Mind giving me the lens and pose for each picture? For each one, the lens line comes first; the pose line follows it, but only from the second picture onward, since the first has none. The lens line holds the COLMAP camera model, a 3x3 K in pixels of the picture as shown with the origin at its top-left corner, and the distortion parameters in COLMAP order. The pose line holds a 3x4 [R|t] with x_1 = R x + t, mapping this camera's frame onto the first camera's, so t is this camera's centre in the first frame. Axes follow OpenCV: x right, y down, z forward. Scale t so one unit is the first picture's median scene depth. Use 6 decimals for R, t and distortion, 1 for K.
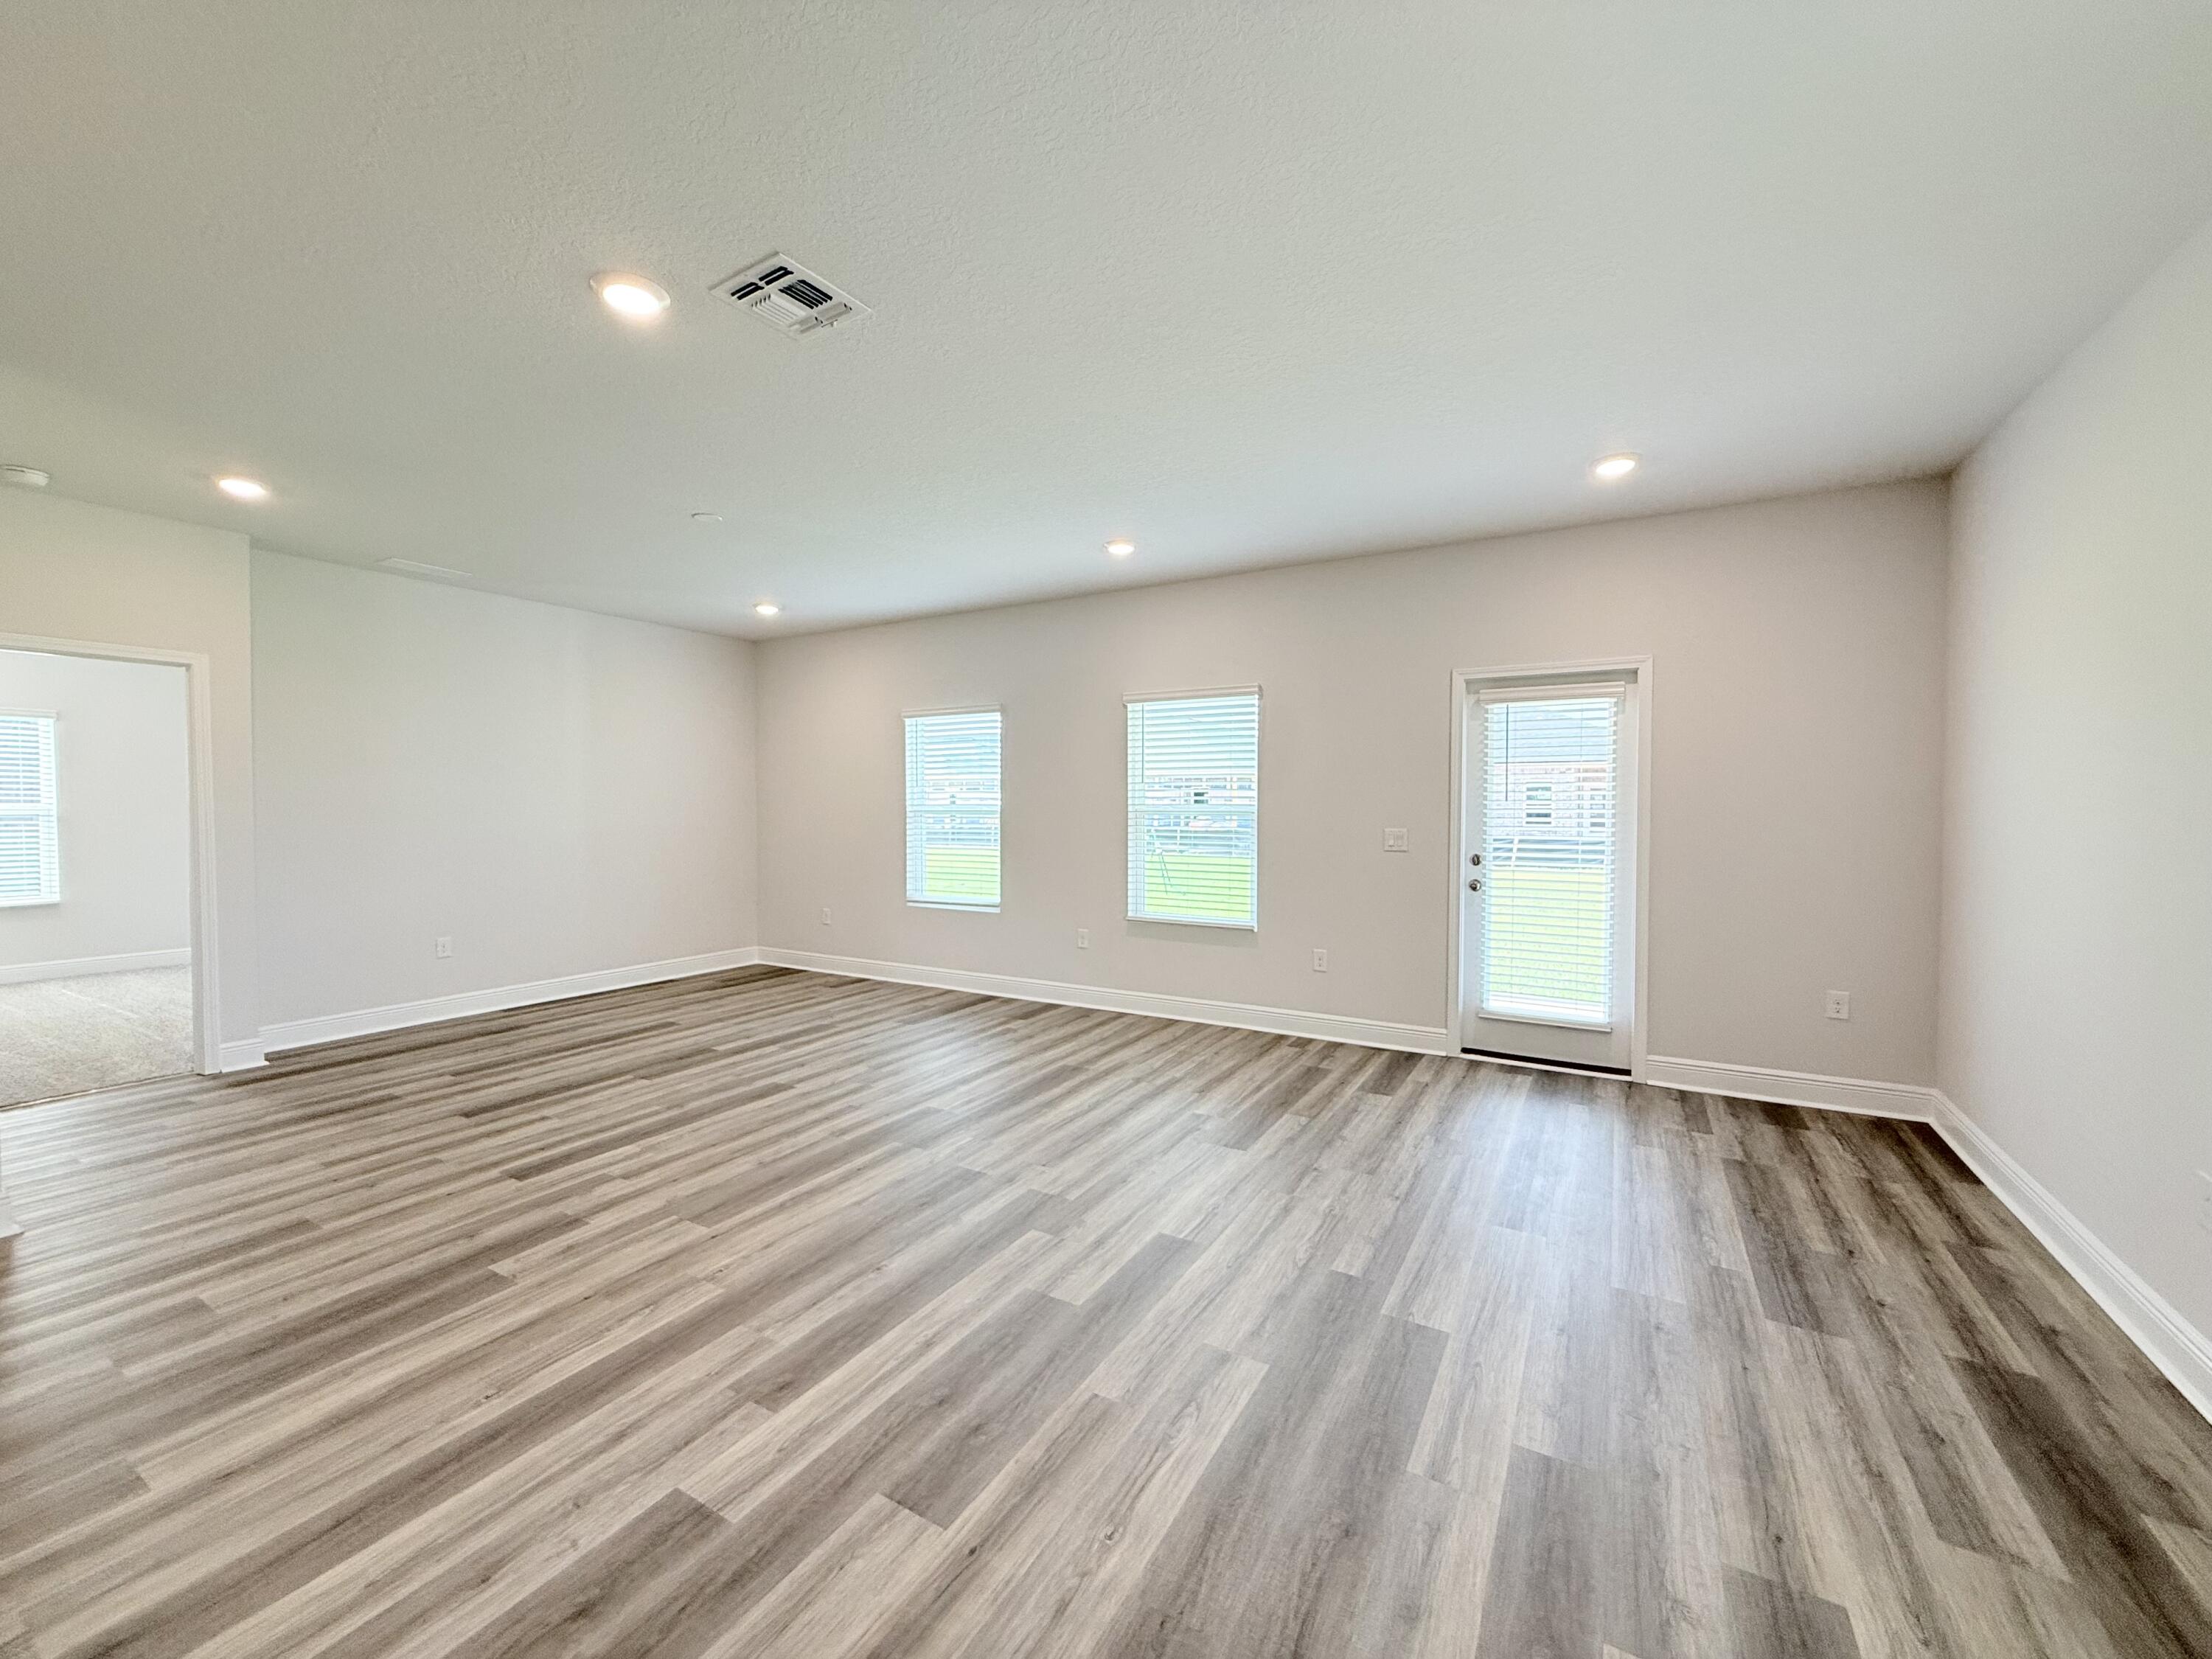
lens RADIAL K [[880.7, 0, 1099.1], [0, 880.7, 829.6], [0, 0, 1]] dist [-0.001270, -0.000235]
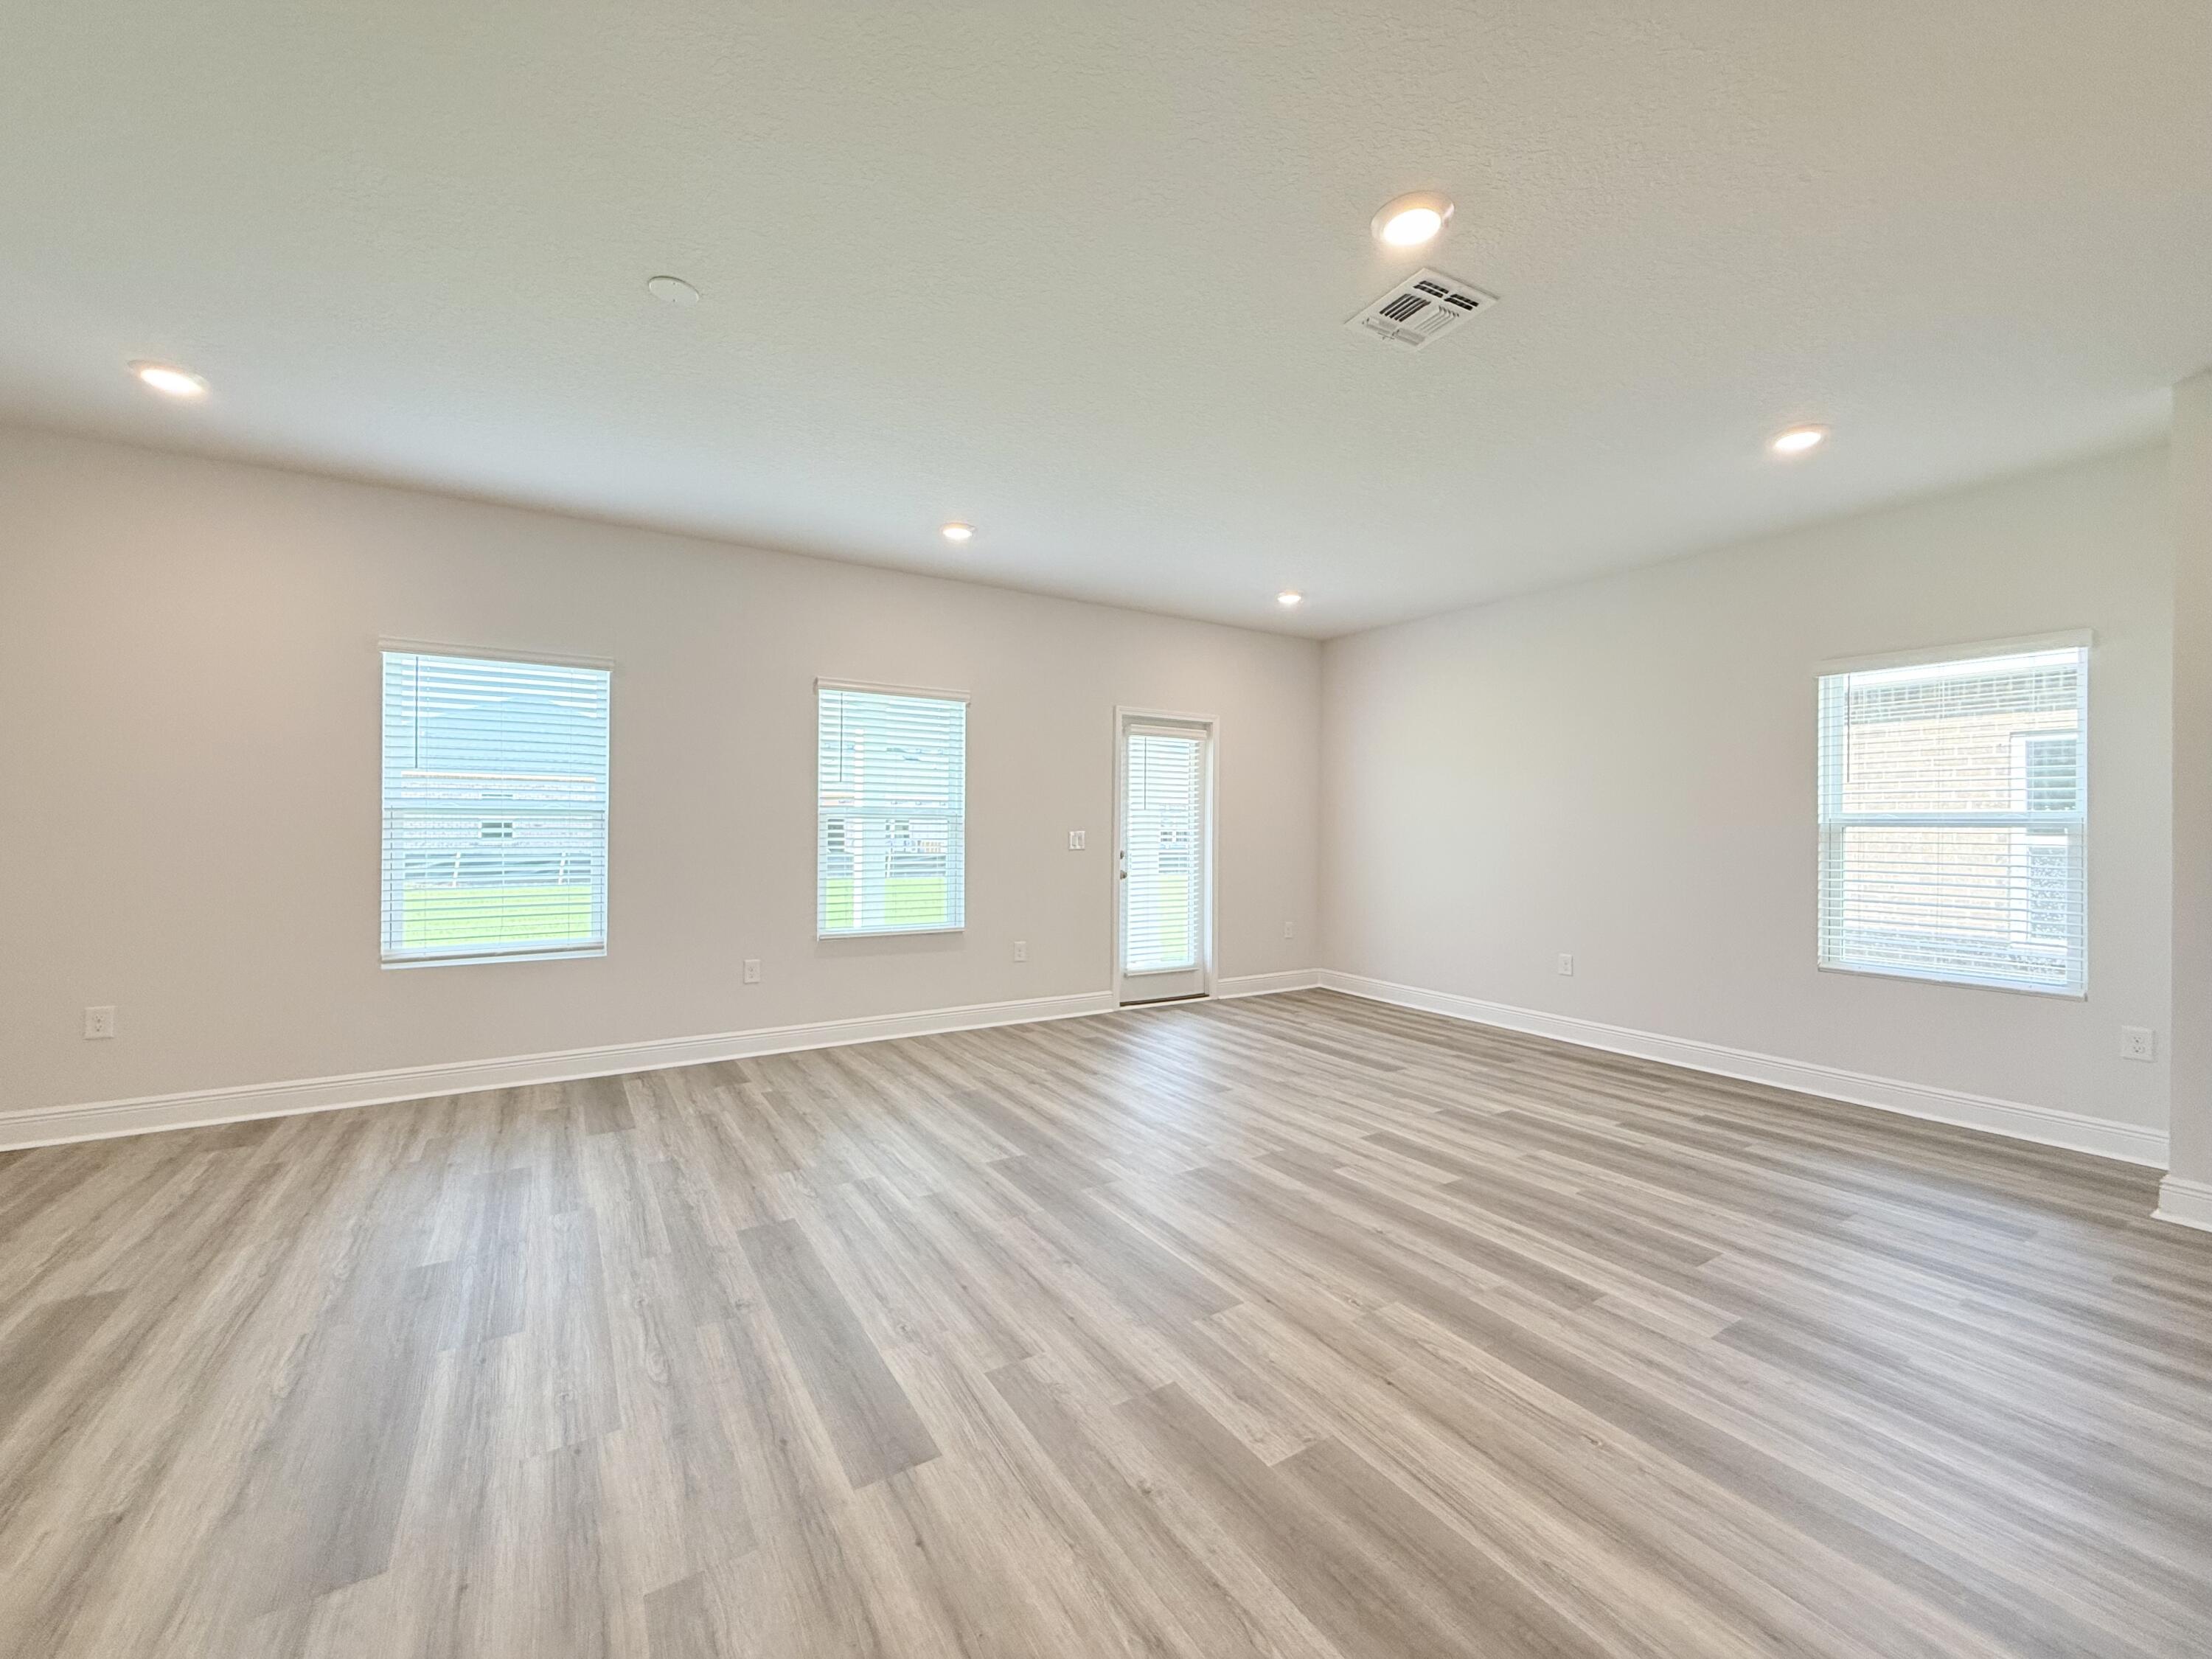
lens RADIAL K [[880.7, 0, 1096.9], [0, 880.7, 825.7], [0, 0, 1]] dist [-0.001270, -0.000235]
pose [[0.466586, 0.005788, 0.884457, -0.797962], [0.018423, 0.999698, -0.016261, 0.013284], [-0.884284, 0.023881, 0.466338, 0.471682]]
